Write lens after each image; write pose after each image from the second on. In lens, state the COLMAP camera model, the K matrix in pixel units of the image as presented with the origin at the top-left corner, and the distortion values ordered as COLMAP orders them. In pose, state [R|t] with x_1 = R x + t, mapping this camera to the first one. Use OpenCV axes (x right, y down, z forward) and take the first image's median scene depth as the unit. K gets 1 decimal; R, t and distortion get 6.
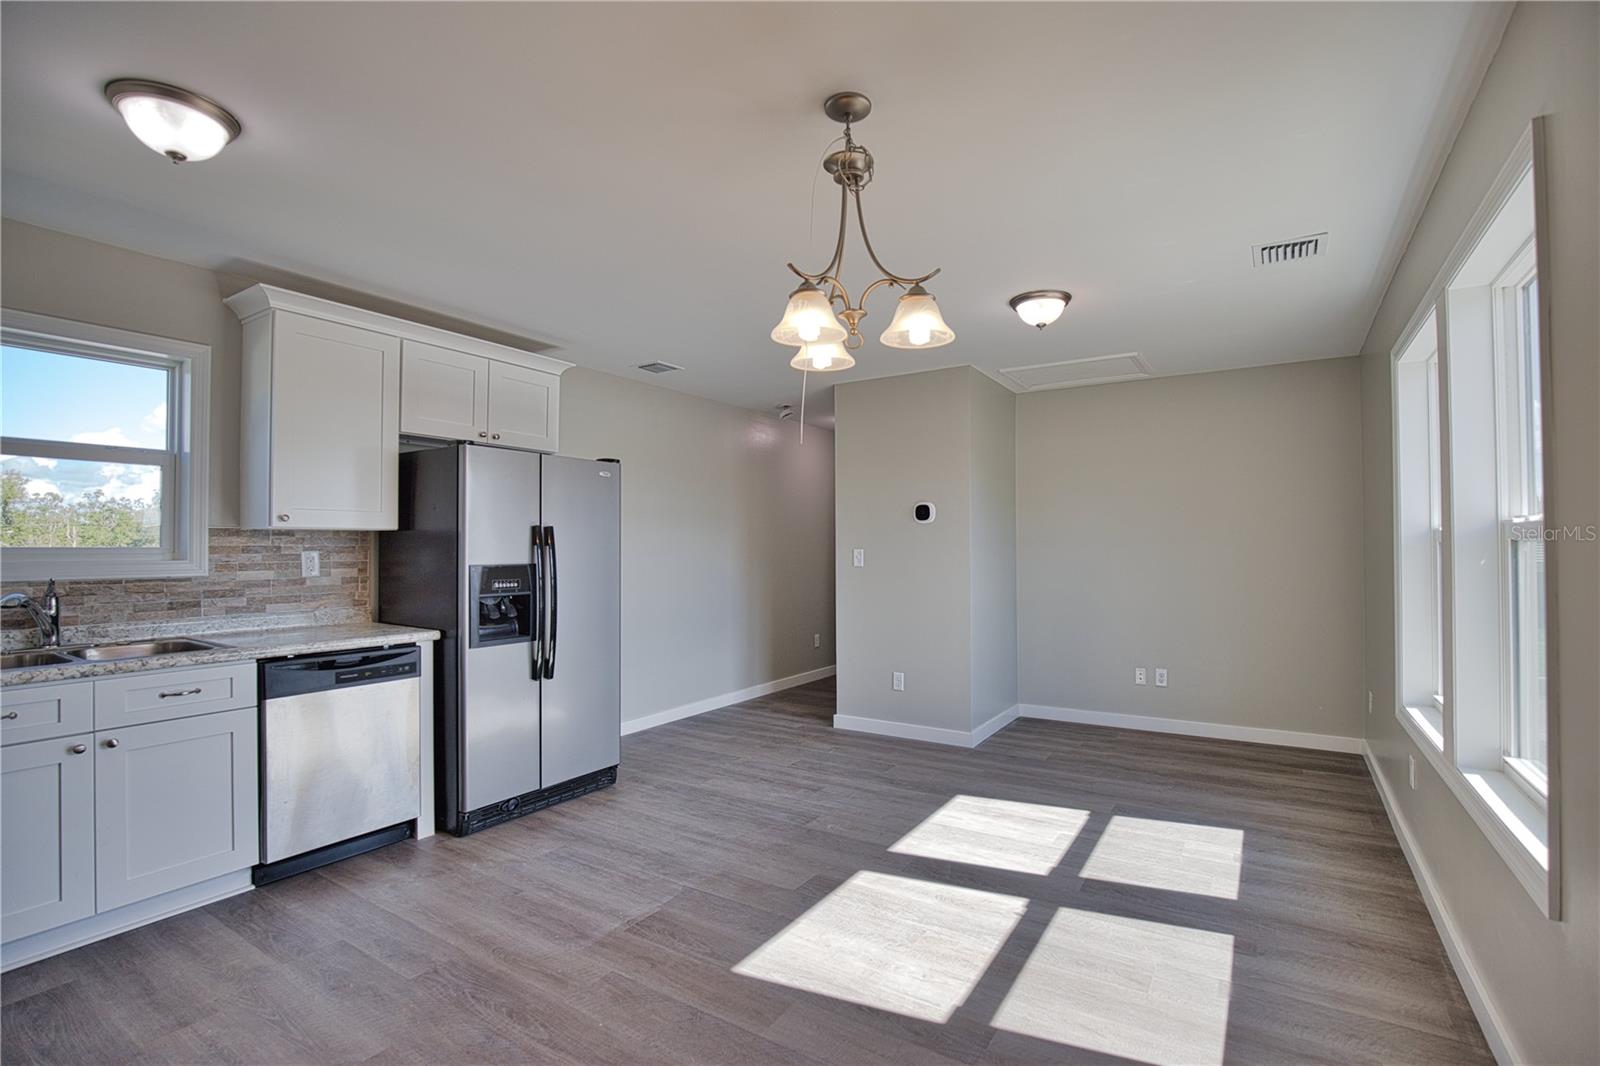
lens RADIAL K [[729.4, 0, 808.4], [0, 729.4, 539.7], [0, 0, 1]] dist [-0.035473, 0.006692]
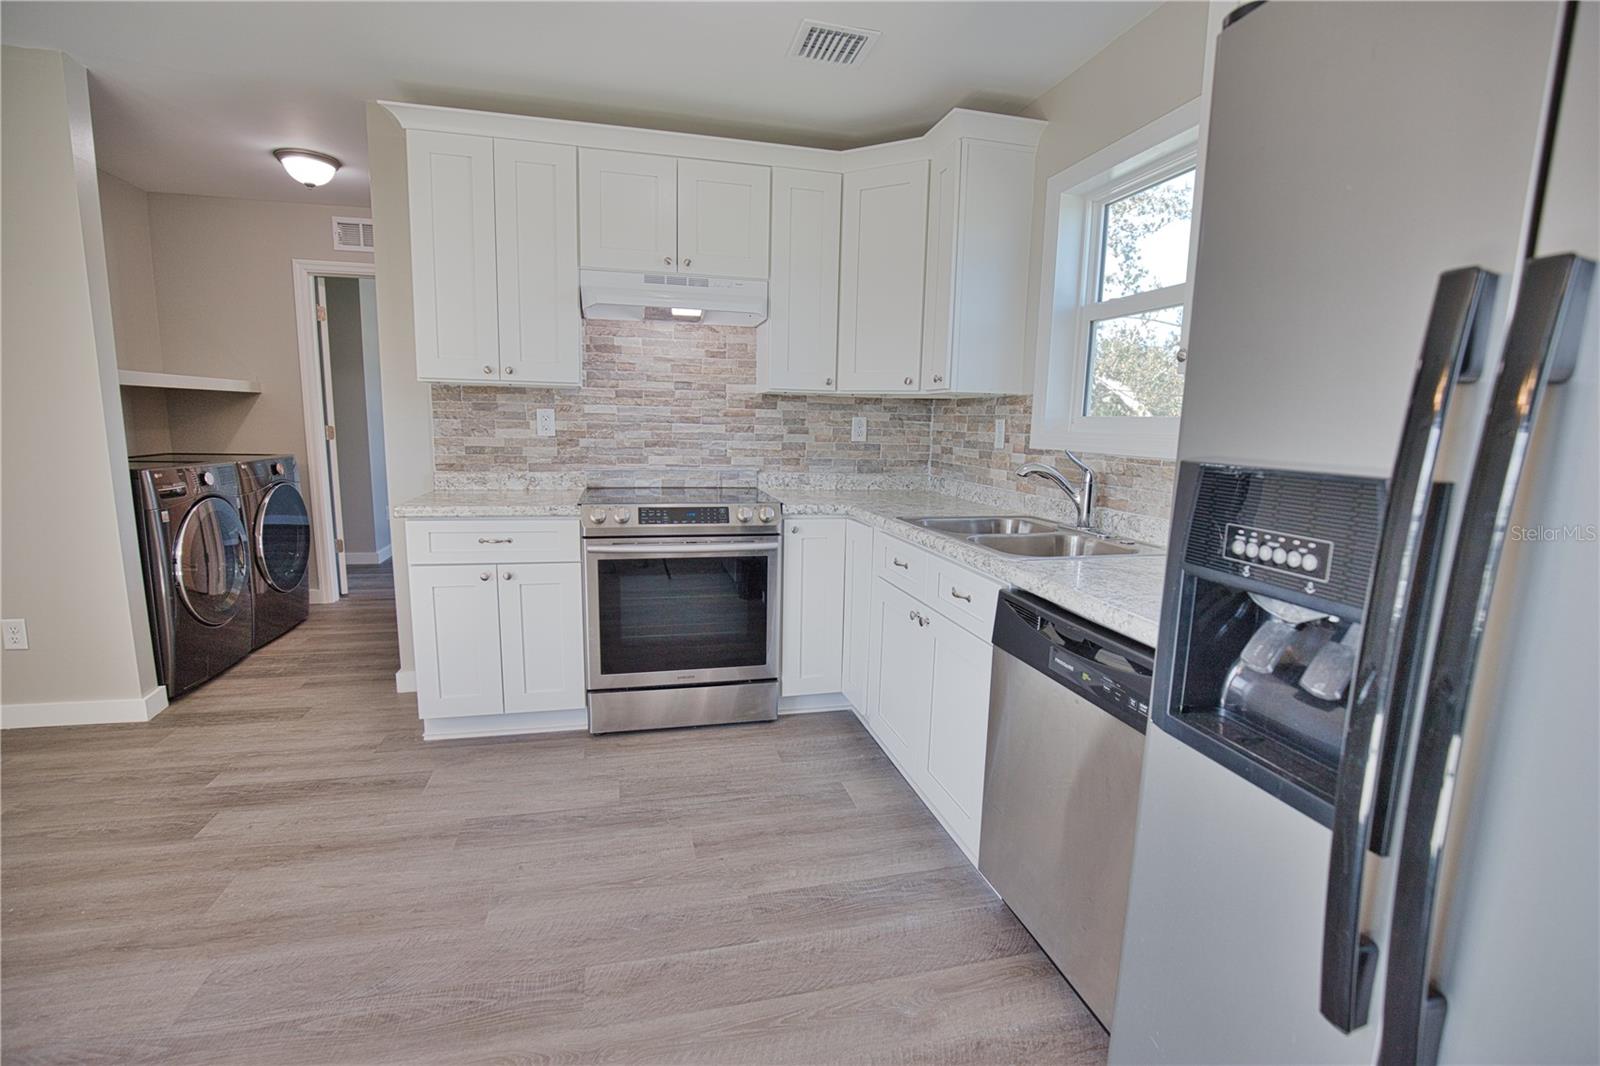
lens RADIAL K [[729.6, 0, 811.9], [0, 729.6, 545.9], [0, 0, 1]] dist [-0.036813, 0.007006]
pose [[-0.679224, 0.109032, -0.725787, -0.146198], [-0.016281, 0.986422, 0.163423, 0.024919], [0.733750, 0.122817, -0.668226, 1.138642]]
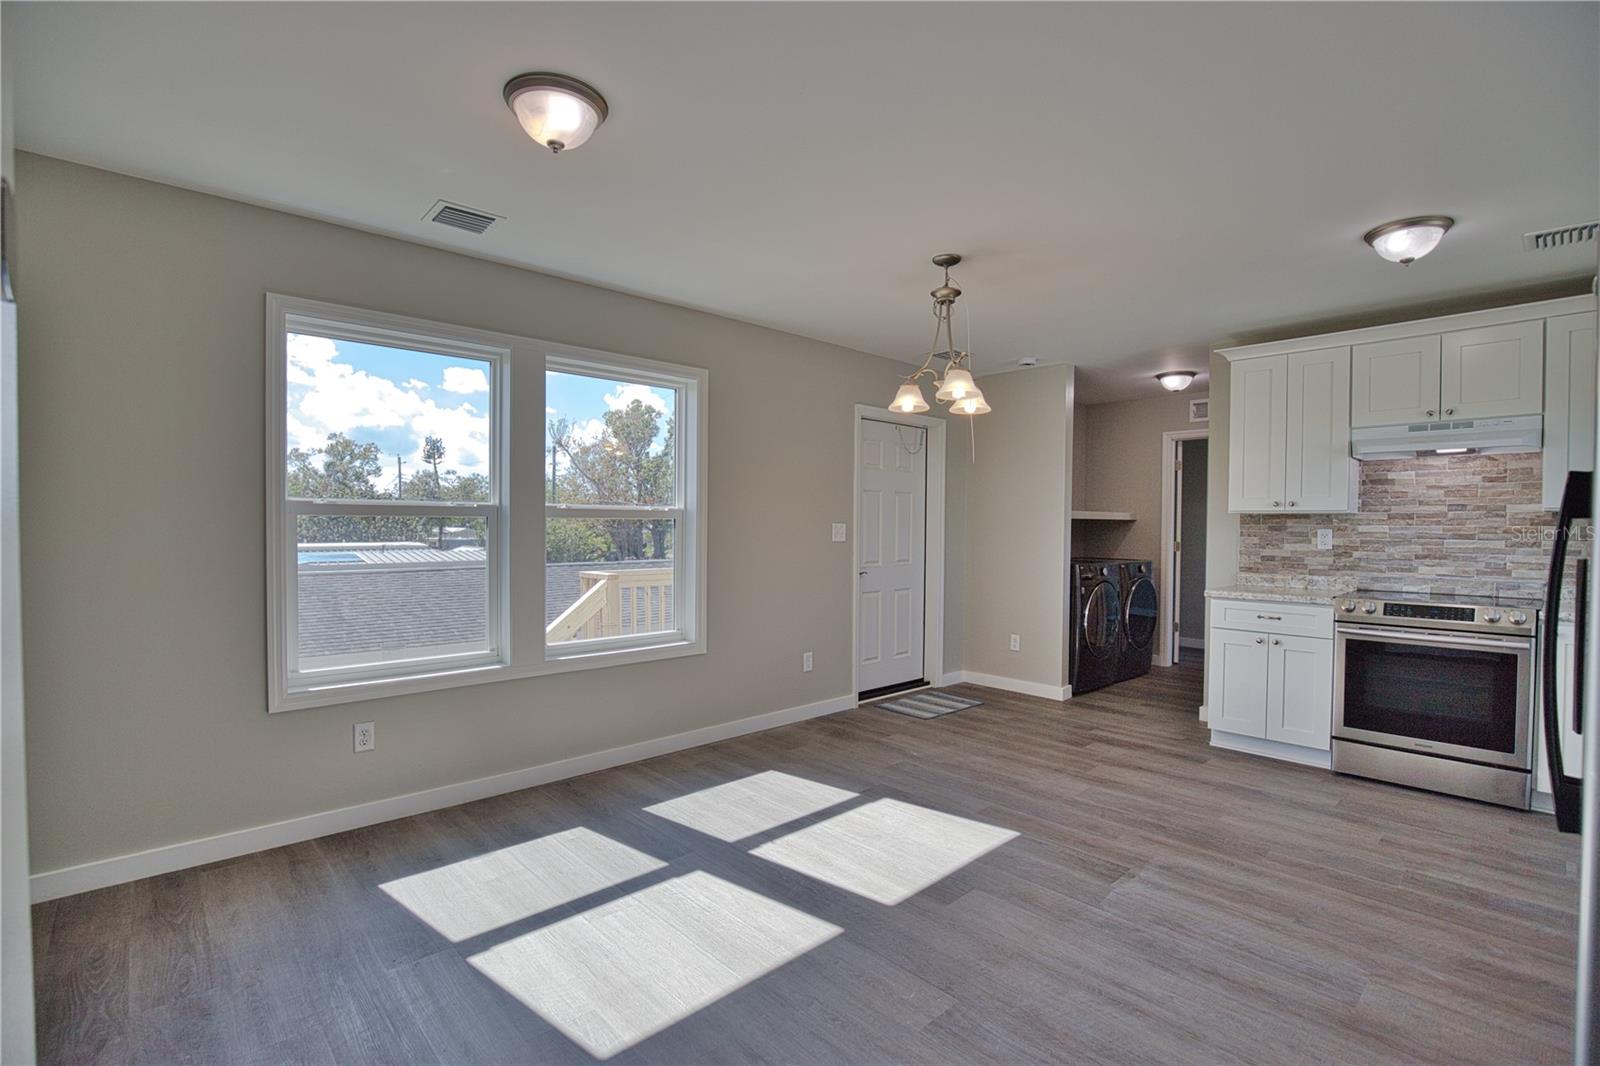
lens RADIAL K [[729.4, 0, 808.4], [0, 729.4, 539.7], [0, 0, 1]] dist [-0.035473, 0.006692]
pose [[-0.970607, -0.009329, 0.240488, -0.027951], [-0.007652, 0.999939, 0.007908, 0.024202], [-0.240547, 0.005836, -0.970620, 1.726389]]
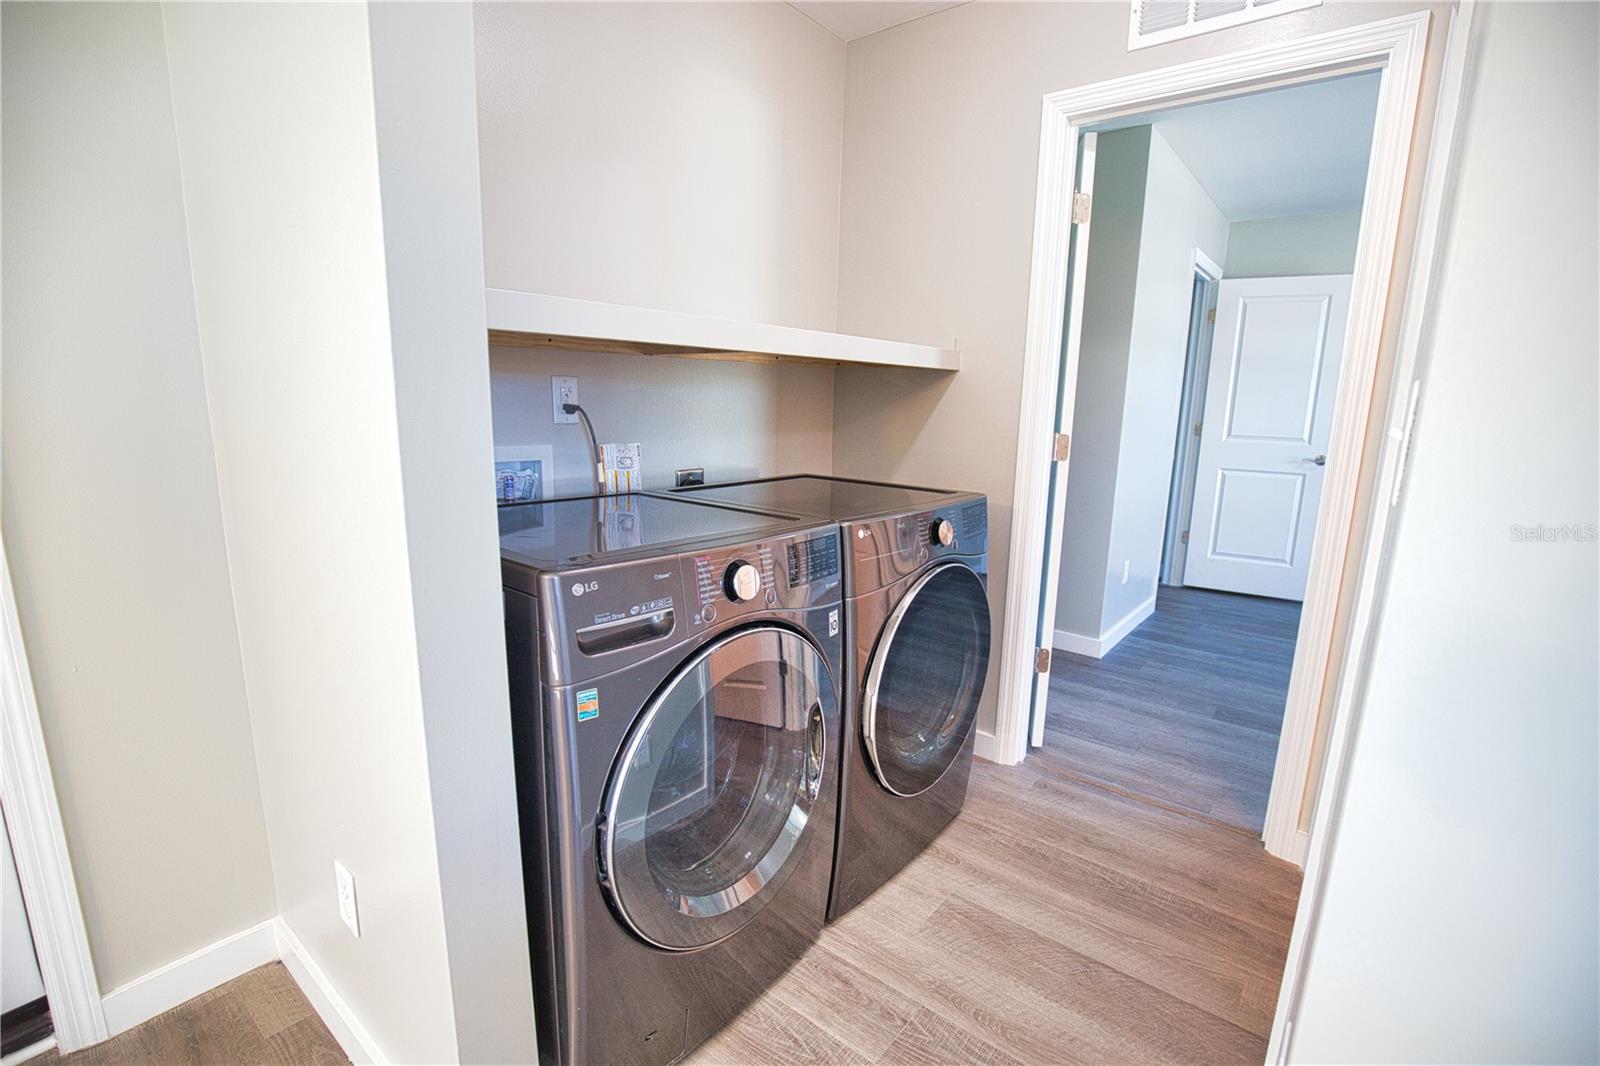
lens RADIAL K [[729.4, 0, 808.4], [0, 729.4, 539.7], [0, 0, 1]] dist [-0.035473, 0.006692]
pose [[-0.994844, -0.040121, 0.093142, -0.387515], [-0.022714, 0.983235, 0.180923, 0.015898], [-0.098839, 0.177875, -0.979077, 0.159466]]
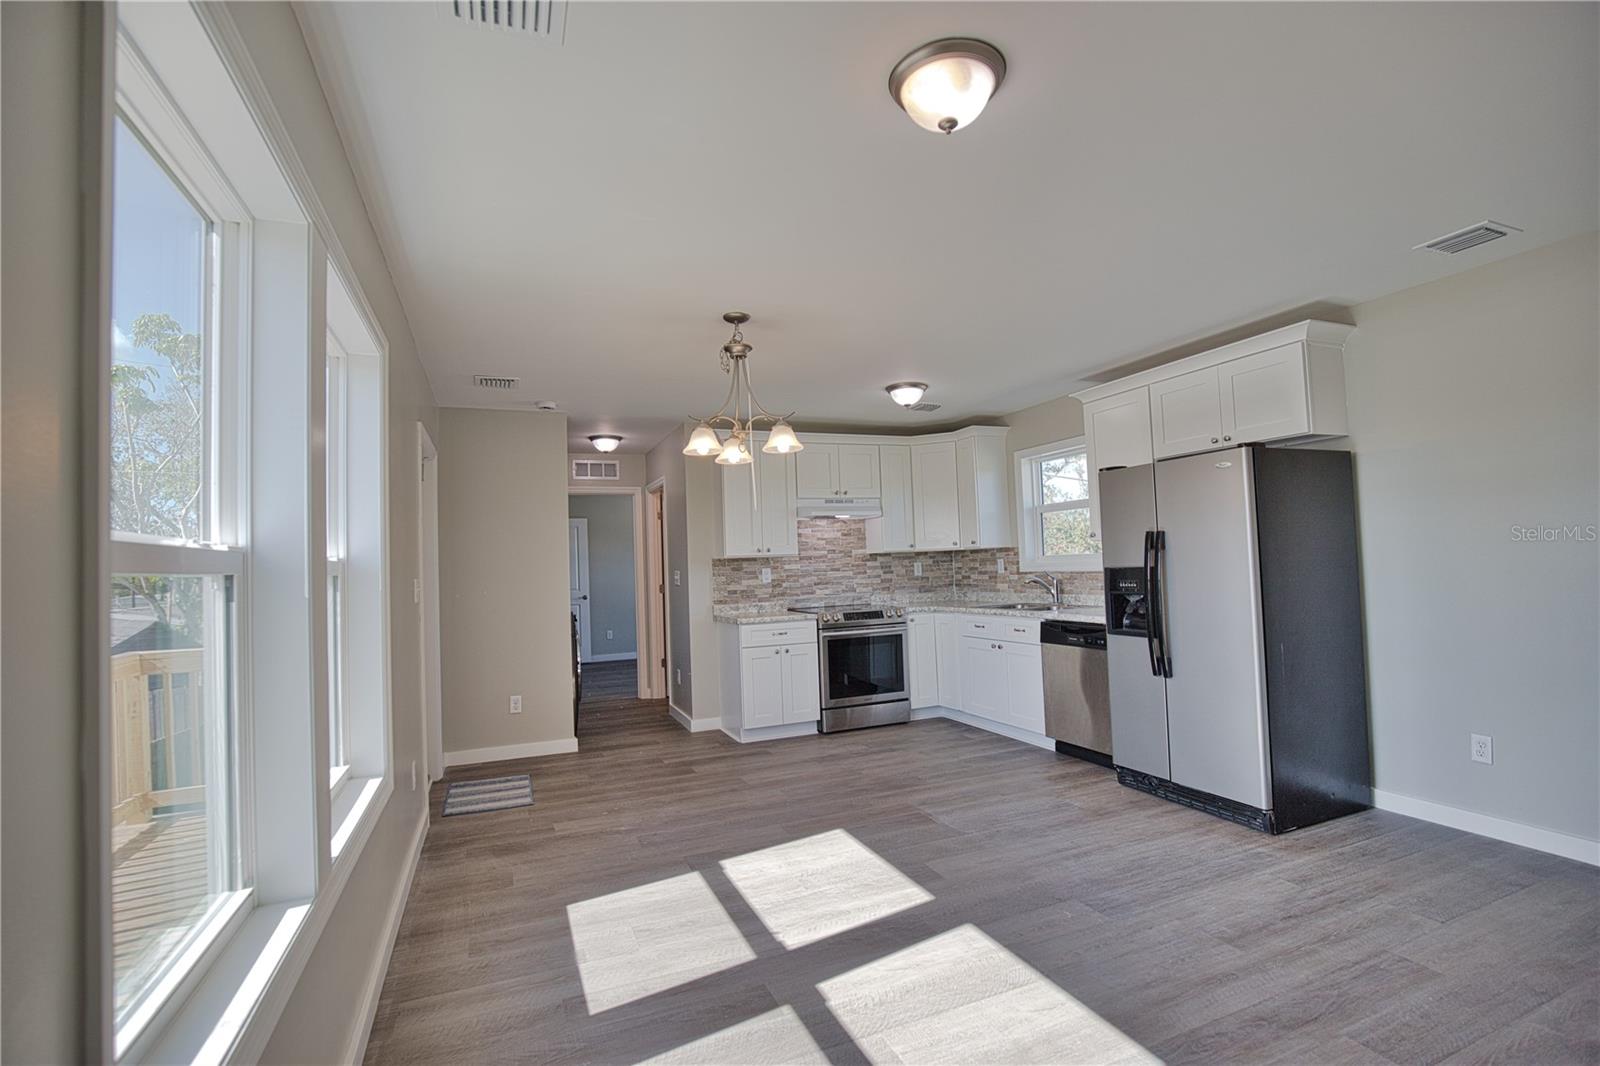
lens RADIAL K [[729.4, 0, 808.4], [0, 729.4, 539.7], [0, 0, 1]] dist [-0.035473, 0.006692]
pose [[-0.564552, -0.006374, -0.825373, 0.900598], [0.047132, 0.998090, -0.039946, 0.014143], [0.824050, -0.061453, -0.563174, 1.343313]]
